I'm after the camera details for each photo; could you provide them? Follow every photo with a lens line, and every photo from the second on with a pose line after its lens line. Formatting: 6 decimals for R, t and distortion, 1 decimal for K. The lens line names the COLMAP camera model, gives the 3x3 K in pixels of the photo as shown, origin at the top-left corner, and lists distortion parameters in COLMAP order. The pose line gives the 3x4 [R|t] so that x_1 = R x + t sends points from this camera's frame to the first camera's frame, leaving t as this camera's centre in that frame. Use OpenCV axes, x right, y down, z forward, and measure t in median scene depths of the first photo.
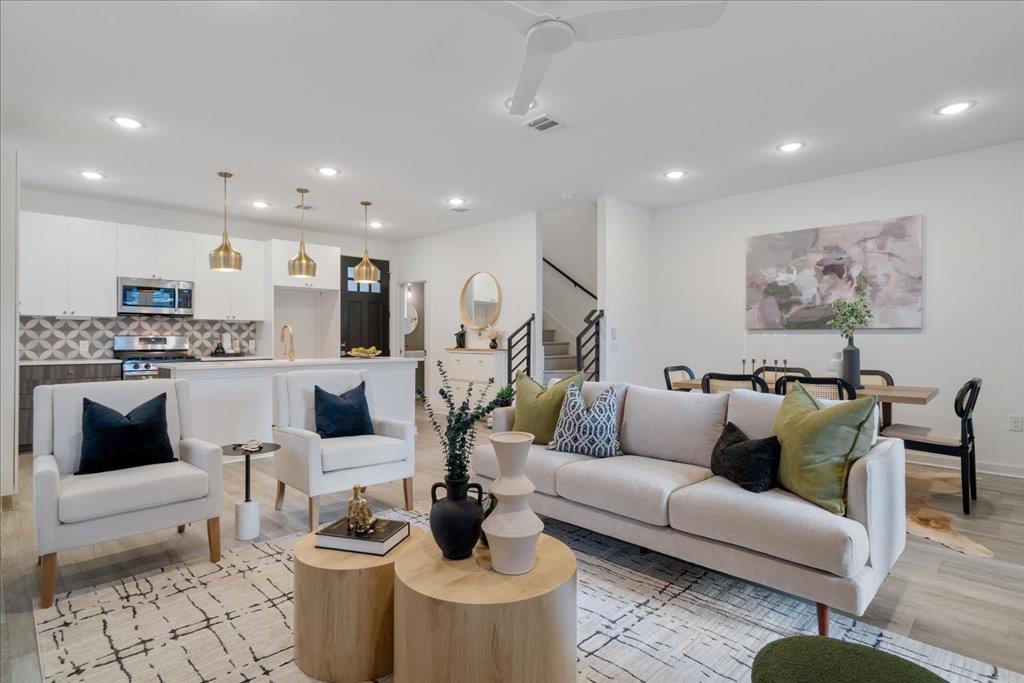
lens RADIAL K [[525.2, 0, 509.2], [0, 525.2, 338.2], [0, 0, 1]] dist [0.004007, -0.001762]
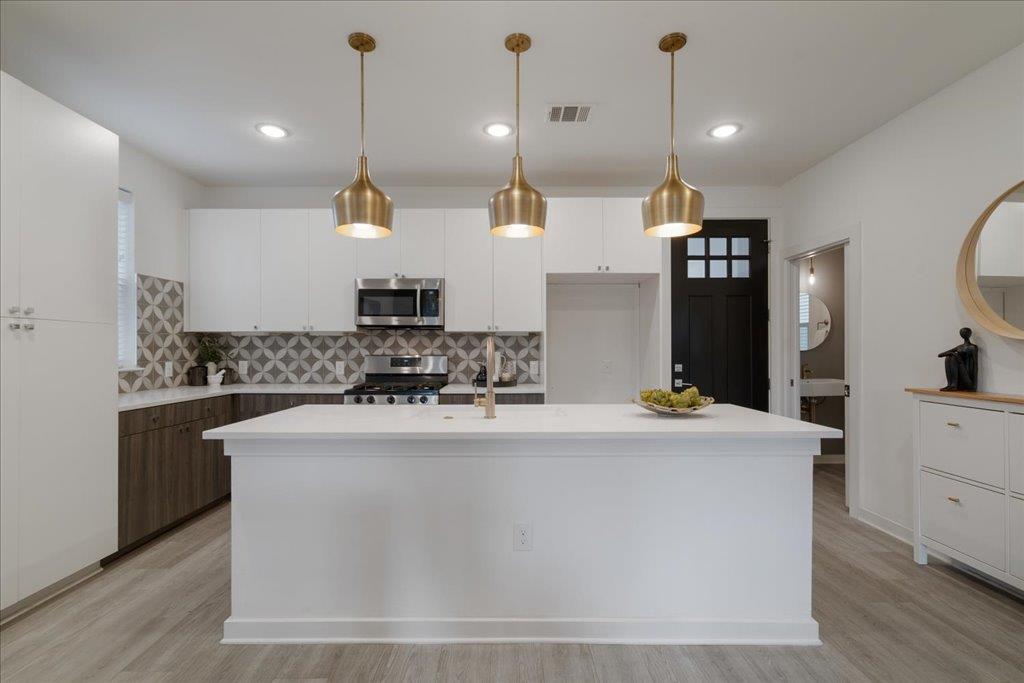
lens RADIAL K [[465.5, 0, 505.5], [0, 465.5, 350.0], [0, 0, 1]] dist [-0.005673, 0.001474]
pose [[0.704920, 0.001354, -0.709285, -0.111110], [0.001062, 0.999995, 0.002964, -0.014818], [0.709286, -0.002843, 0.704916, 0.678601]]
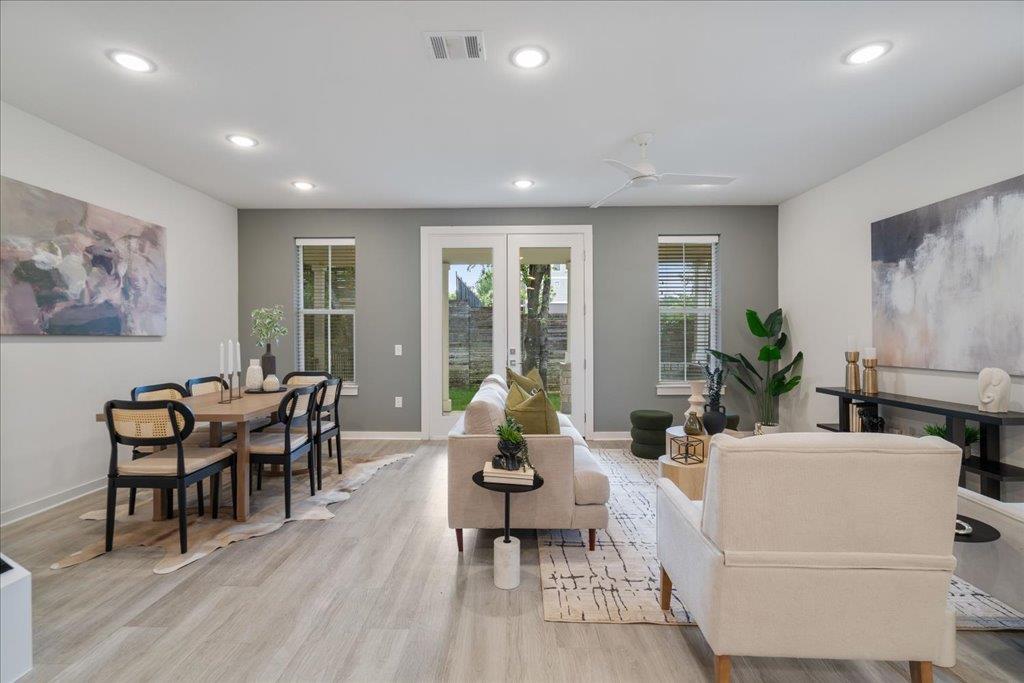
lens RADIAL K [[465.5, 0, 503.8], [0, 465.5, 339.5], [0, 0, 1]] dist [-0.005673, 0.001474]
pose [[-0.695011, -0.001395, 0.718998, -0.279328], [0.003398, 0.999981, 0.005226, -0.011959], [-0.718991, 0.006076, -0.694993, 0.923370]]
